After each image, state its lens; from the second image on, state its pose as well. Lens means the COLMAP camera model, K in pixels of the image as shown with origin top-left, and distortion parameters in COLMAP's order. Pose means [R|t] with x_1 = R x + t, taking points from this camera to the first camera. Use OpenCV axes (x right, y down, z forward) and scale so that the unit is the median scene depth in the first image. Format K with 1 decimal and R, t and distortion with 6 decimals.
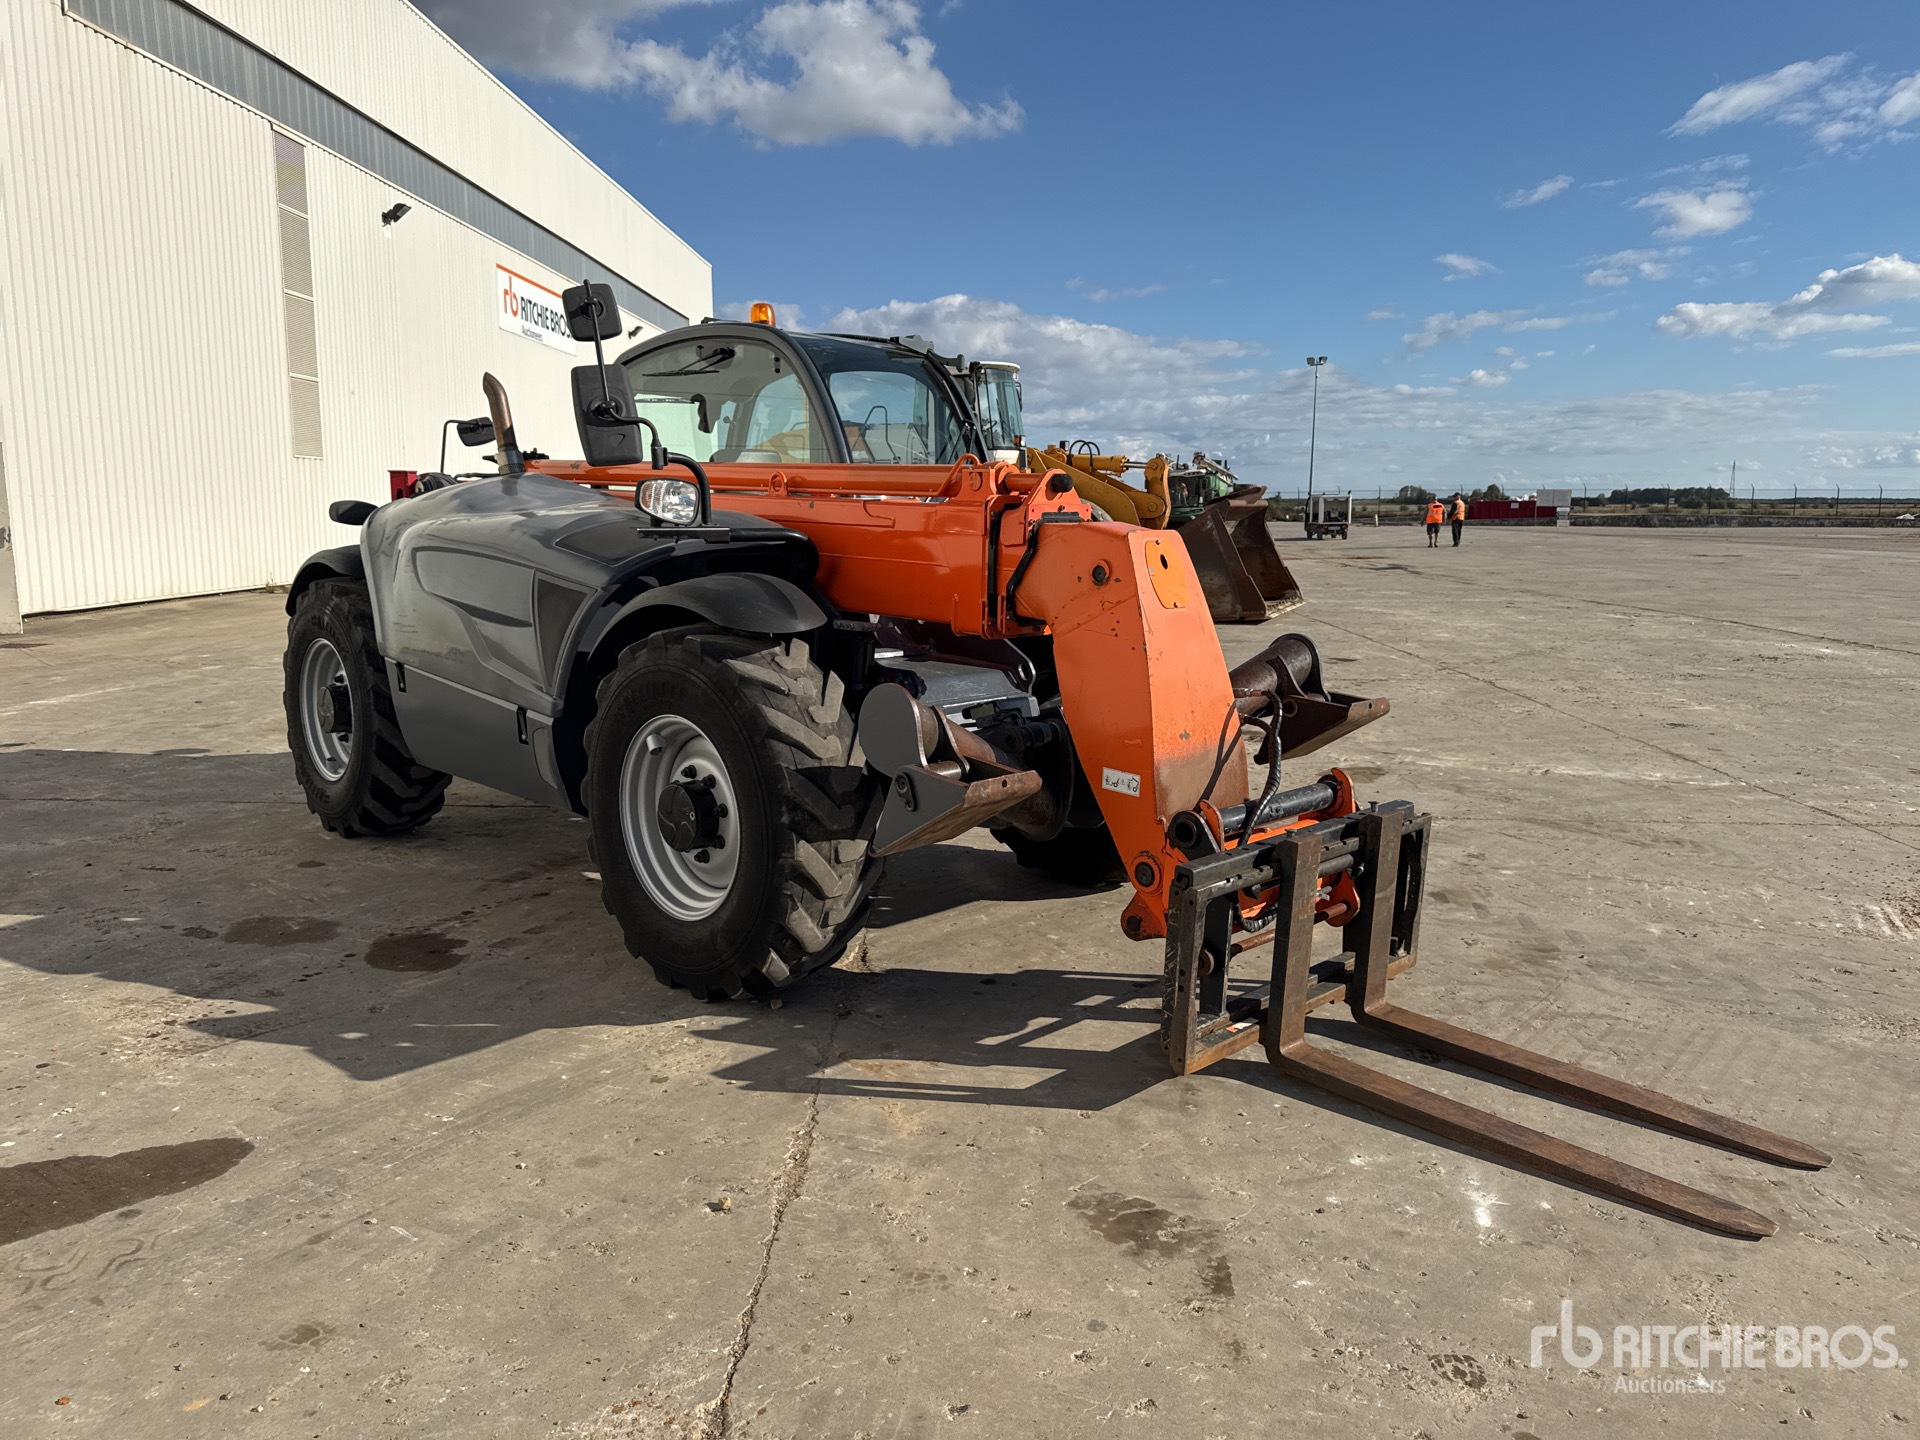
lens RADIAL K [[1387.3, 0, 963.7], [0, 1387.3, 711.4], [0, 0, 1]] dist [0.001372, -0.009114]
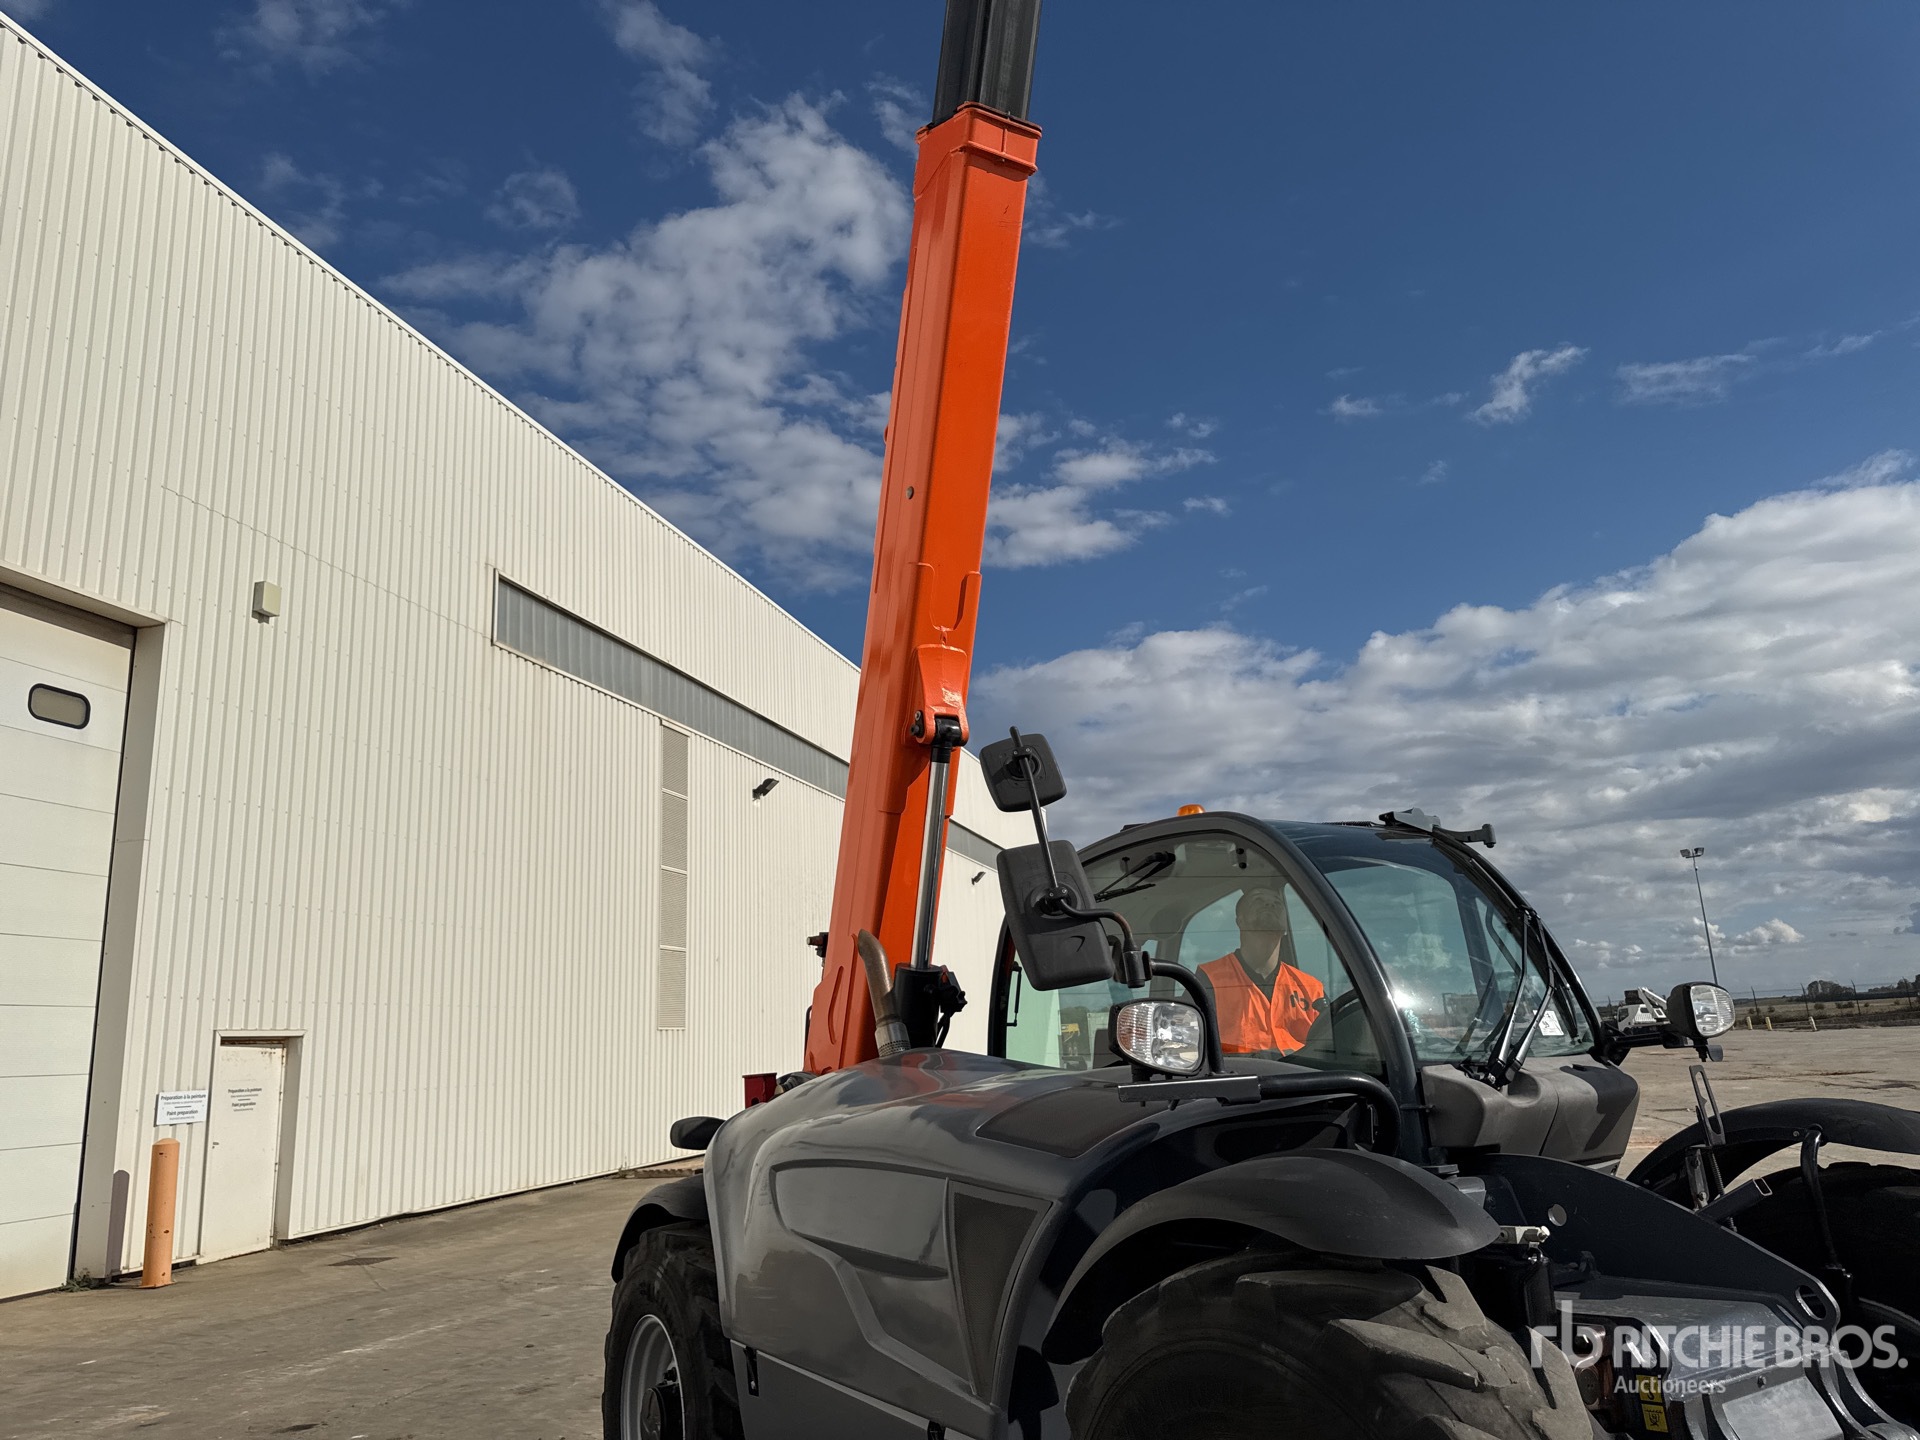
lens RADIAL K [[1387.3, 0, 968.0], [0, 1387.3, 677.0], [0, 0, 1]] dist [0.001372, -0.009114]
pose [[0.966112, -0.161882, -0.201050, -0.146422], [0.057858, 0.894889, -0.442522, -0.028446], [0.251554, 0.415893, 0.873930, 0.382055]]
